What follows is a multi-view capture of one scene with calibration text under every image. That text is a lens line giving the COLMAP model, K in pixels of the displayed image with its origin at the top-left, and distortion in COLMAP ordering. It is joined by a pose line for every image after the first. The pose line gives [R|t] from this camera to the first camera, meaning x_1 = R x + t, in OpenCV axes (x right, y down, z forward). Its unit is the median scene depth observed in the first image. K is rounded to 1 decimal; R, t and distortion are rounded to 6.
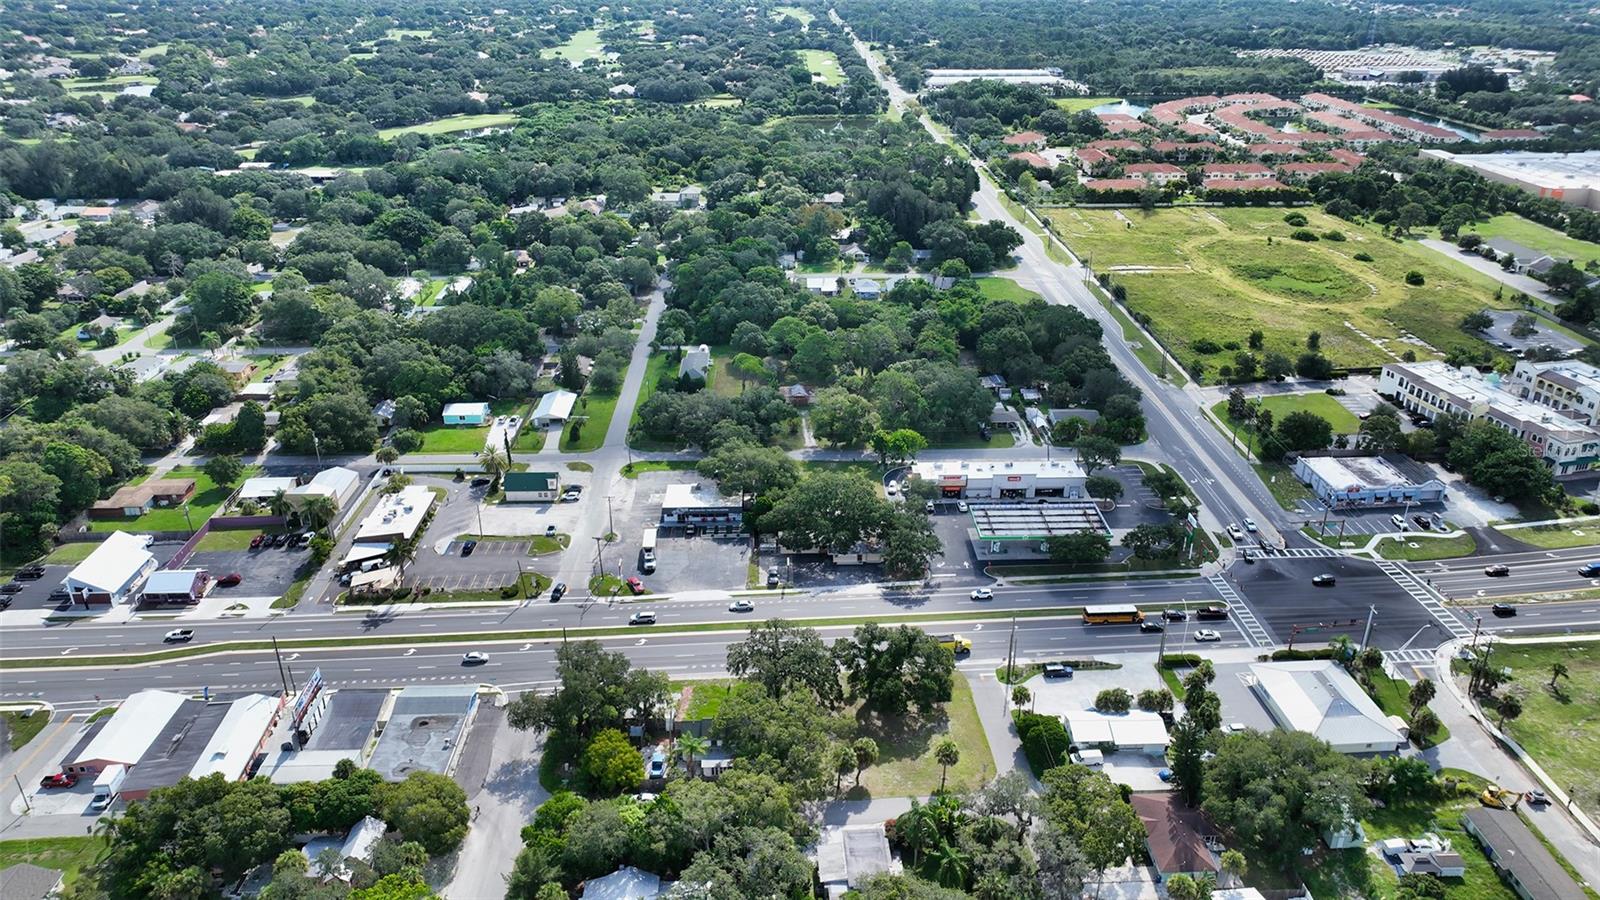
lens RADIAL K [[1113.6, 0, 800.0], [0, 1113.6, 450.0], [0, 0, 1]] dist [0.001709, 0.007315]
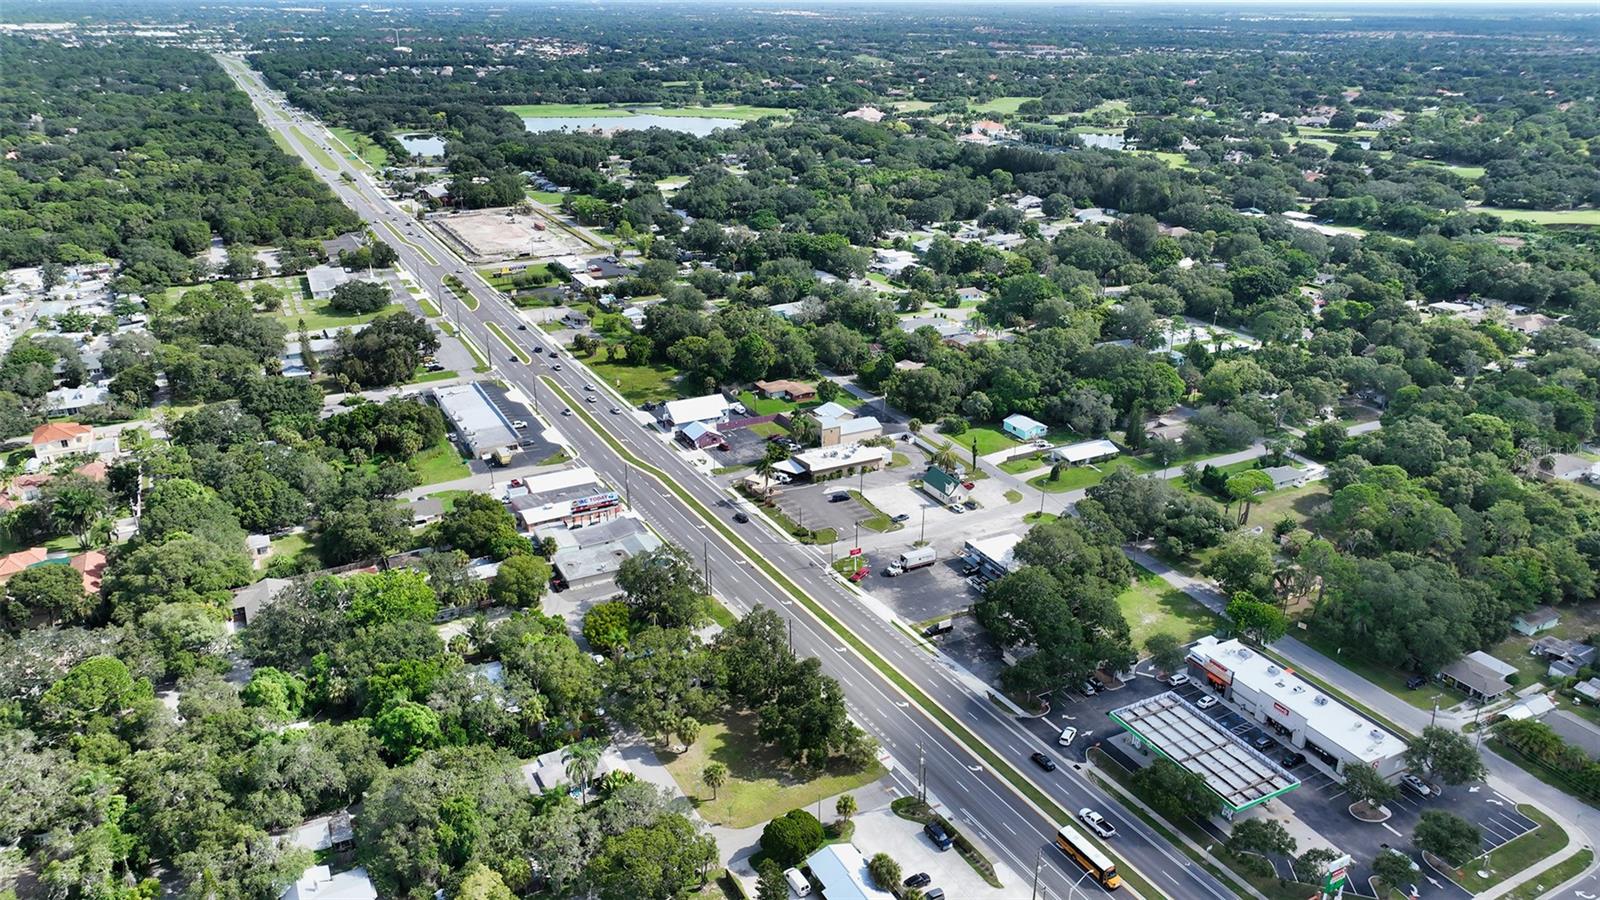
lens RADIAL K [[1113.6, 0, 800.0], [0, 1113.6, 450.0], [0, 0, 1]] dist [0.001709, 0.007315]
pose [[0.438116, 0.341376, -0.831575, 0.524804], [-0.380414, 0.908574, 0.172564, -0.118908], [0.814456, 0.240740, 0.527926, 0.252743]]
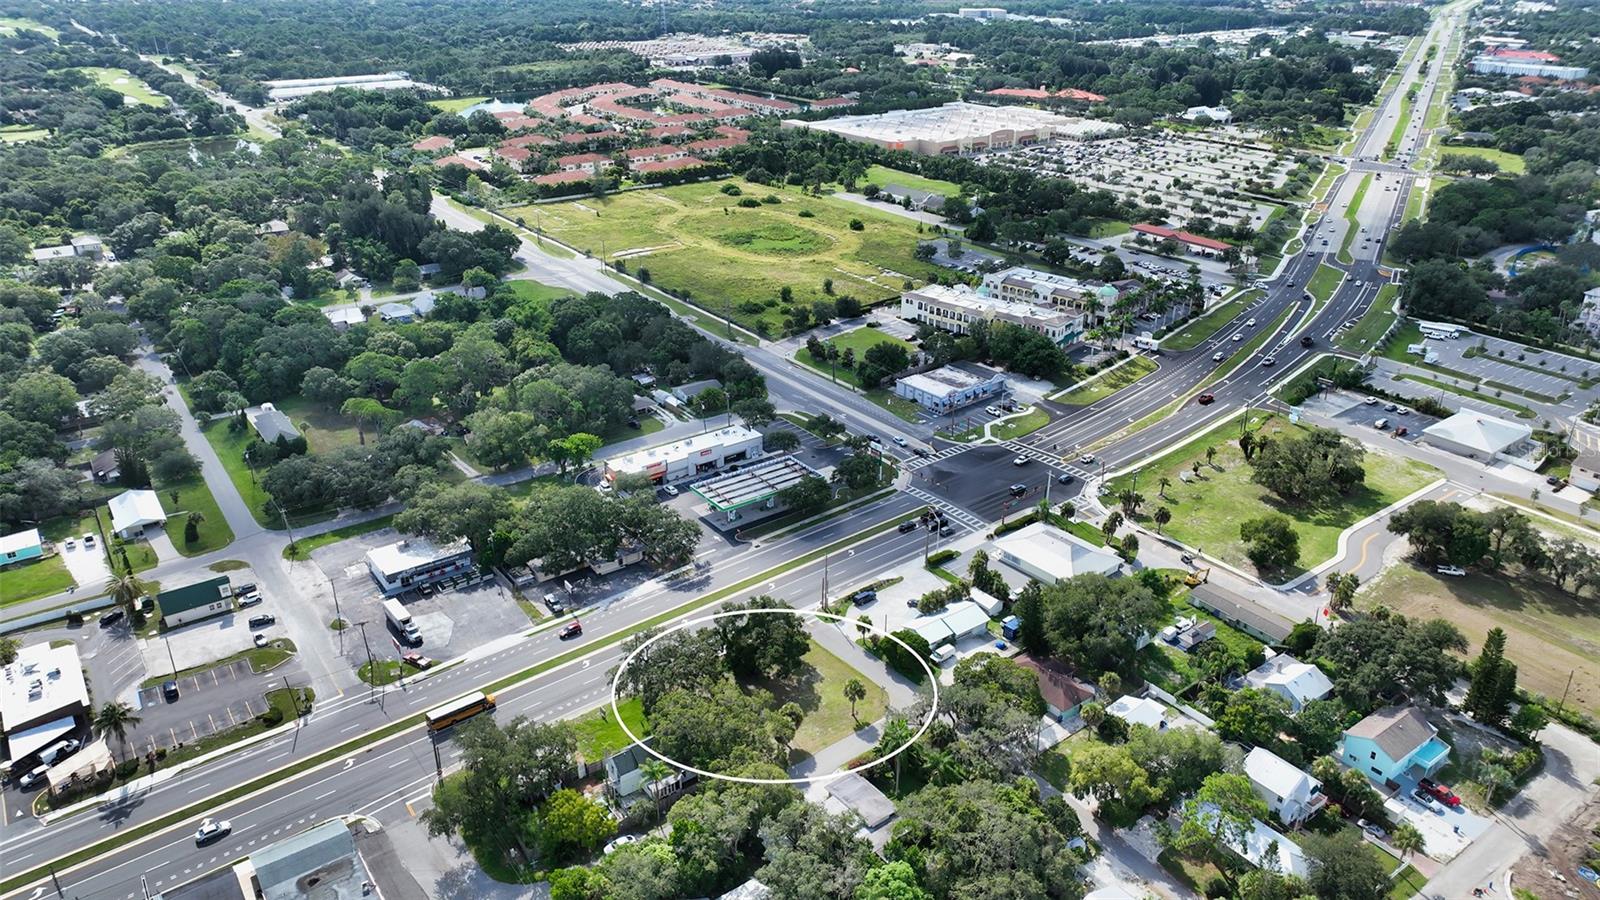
lens RADIAL K [[1113.6, 0, 800.0], [0, 1113.6, 450.0], [0, 0, 1]] dist [0.001709, 0.007315]
pose [[0.824550, -0.236510, 0.513985, -0.234154], [0.236403, 0.969356, 0.066804, -0.022089], [-0.514034, 0.066425, 0.855194, 0.048177]]
